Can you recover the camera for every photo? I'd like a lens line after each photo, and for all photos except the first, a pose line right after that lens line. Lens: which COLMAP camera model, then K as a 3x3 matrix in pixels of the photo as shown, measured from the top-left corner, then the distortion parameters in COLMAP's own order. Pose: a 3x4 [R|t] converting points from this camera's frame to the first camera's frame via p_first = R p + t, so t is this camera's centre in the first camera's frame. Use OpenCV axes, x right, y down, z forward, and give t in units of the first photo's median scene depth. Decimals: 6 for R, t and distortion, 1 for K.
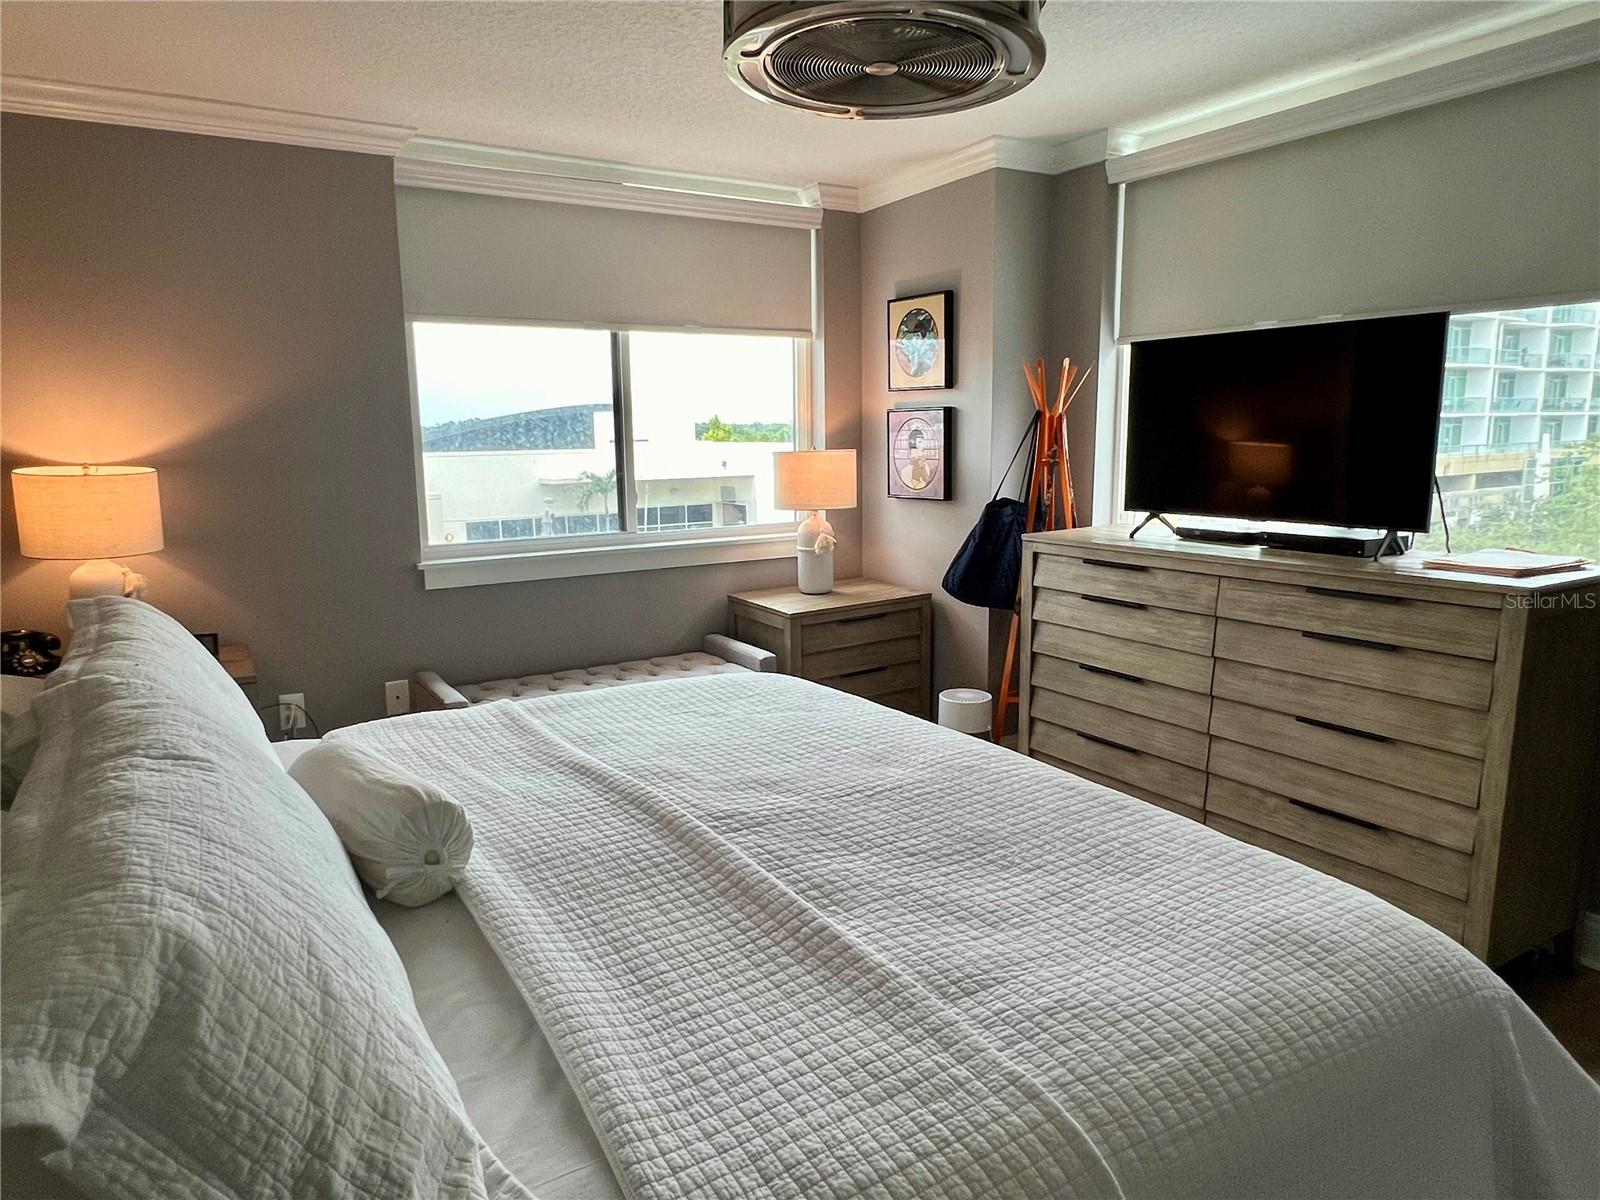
lens RADIAL K [[1024.8, 0, 800.0], [0, 1024.8, 600.0], [0, 0, 1]] dist [0.004206, -0.002183]
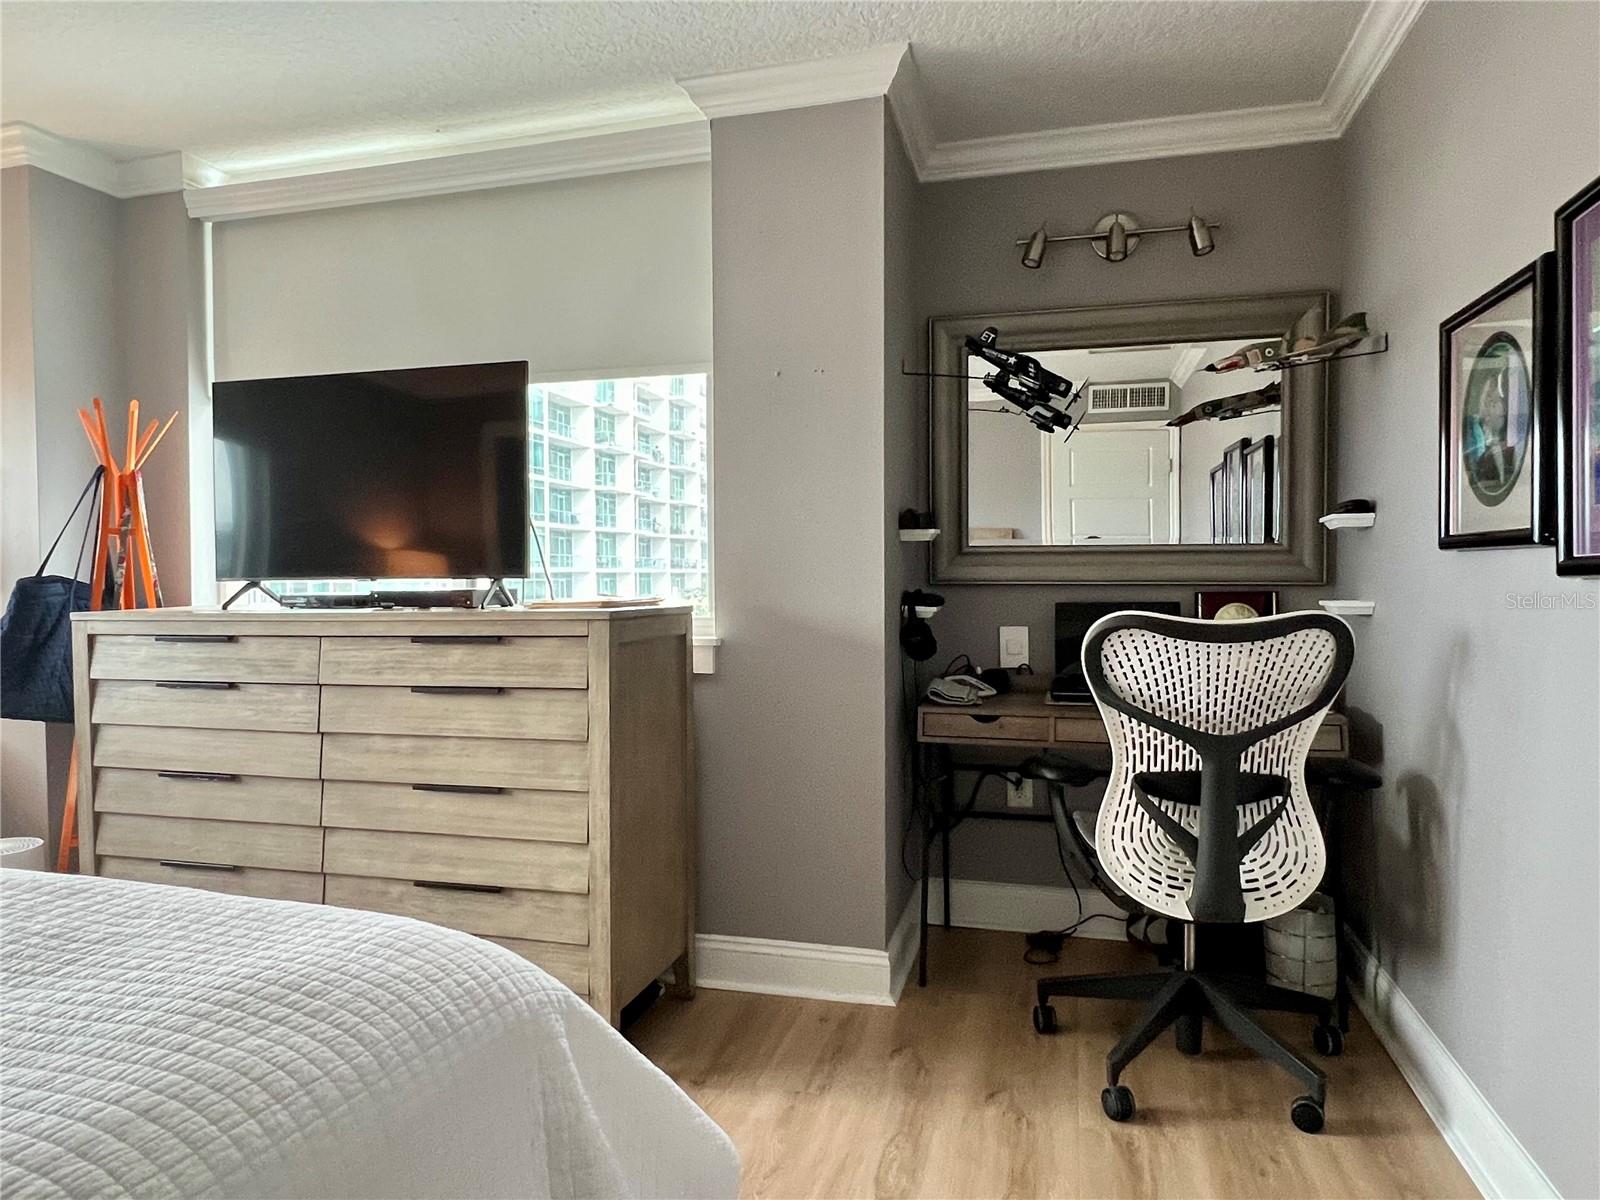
lens RADIAL K [[1024.8, 0, 800.0], [0, 1024.8, 600.0], [0, 0, 1]] dist [0.004206, -0.002183]
pose [[0.735064, -0.008701, 0.677942, 0.122688], [0.106548, 0.988976, -0.102832, 0.078555], [-0.669574, 0.147821, 0.727887, 0.098689]]
